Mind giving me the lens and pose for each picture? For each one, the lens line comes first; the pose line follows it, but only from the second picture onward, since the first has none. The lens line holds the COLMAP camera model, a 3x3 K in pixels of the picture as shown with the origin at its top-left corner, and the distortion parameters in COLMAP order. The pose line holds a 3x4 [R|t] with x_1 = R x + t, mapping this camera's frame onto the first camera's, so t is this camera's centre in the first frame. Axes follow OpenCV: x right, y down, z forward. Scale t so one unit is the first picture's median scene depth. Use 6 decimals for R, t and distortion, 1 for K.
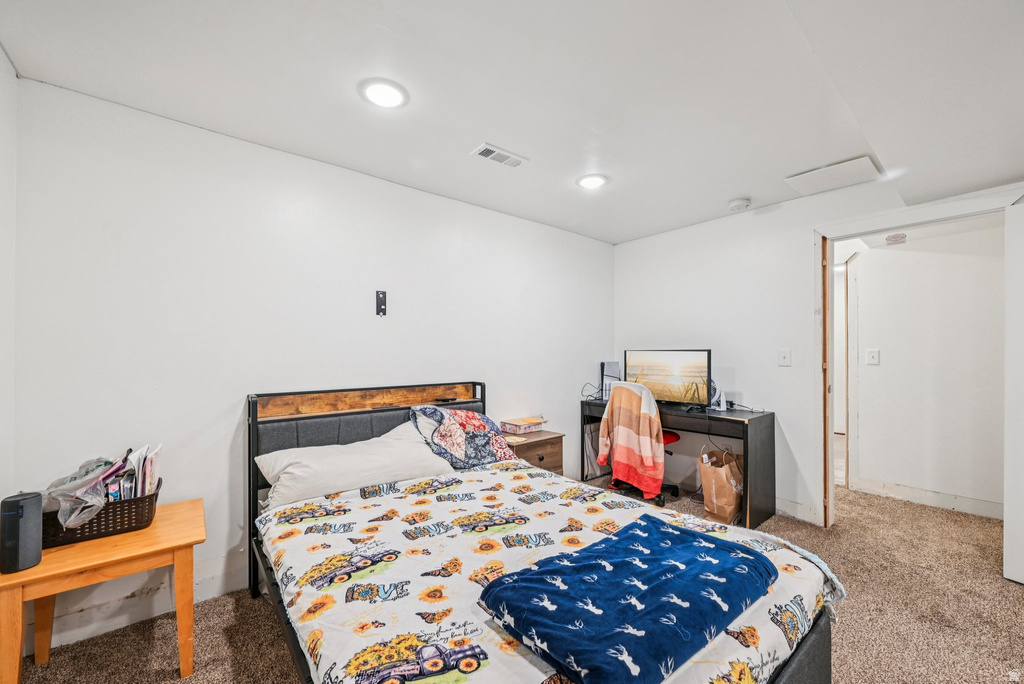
lens RADIAL K [[405.8, 0, 516.3], [0, 405.8, 348.1], [0, 0, 1]] dist [-0.001718, -0.000090]
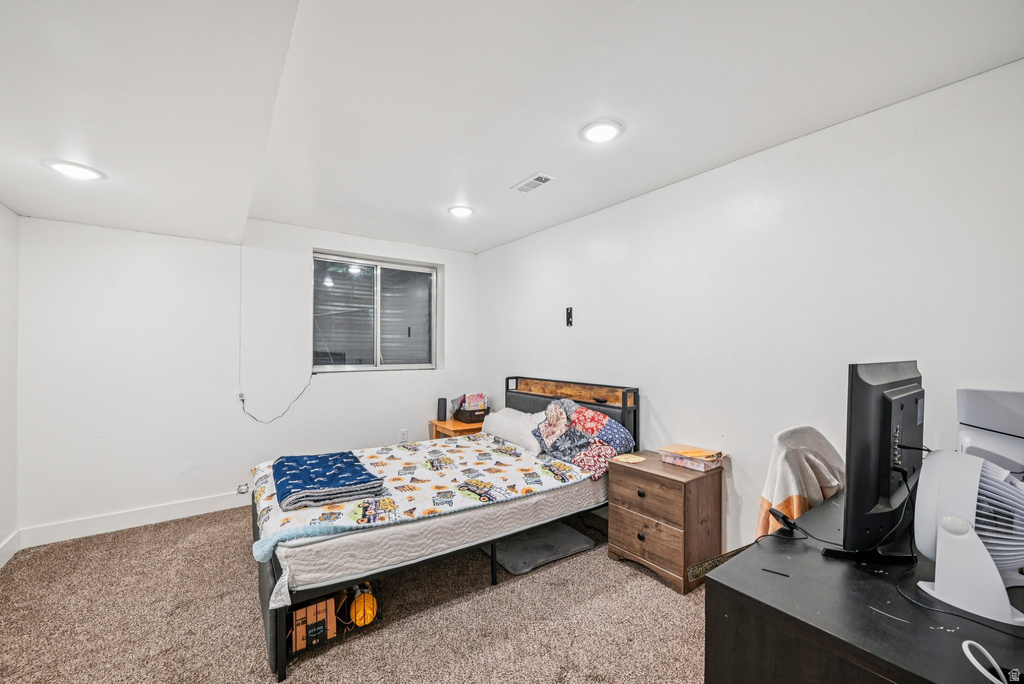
lens RADIAL K [[405.8, 0, 515.8], [0, 405.8, 346.2], [0, 0, 1]] dist [-0.001718, -0.000090]
pose [[-0.066591, -0.004585, -0.997770, 1.200181], [0.002568, 0.999985, -0.004767, -0.013369], [0.997777, -0.002880, -0.066579, 1.135892]]
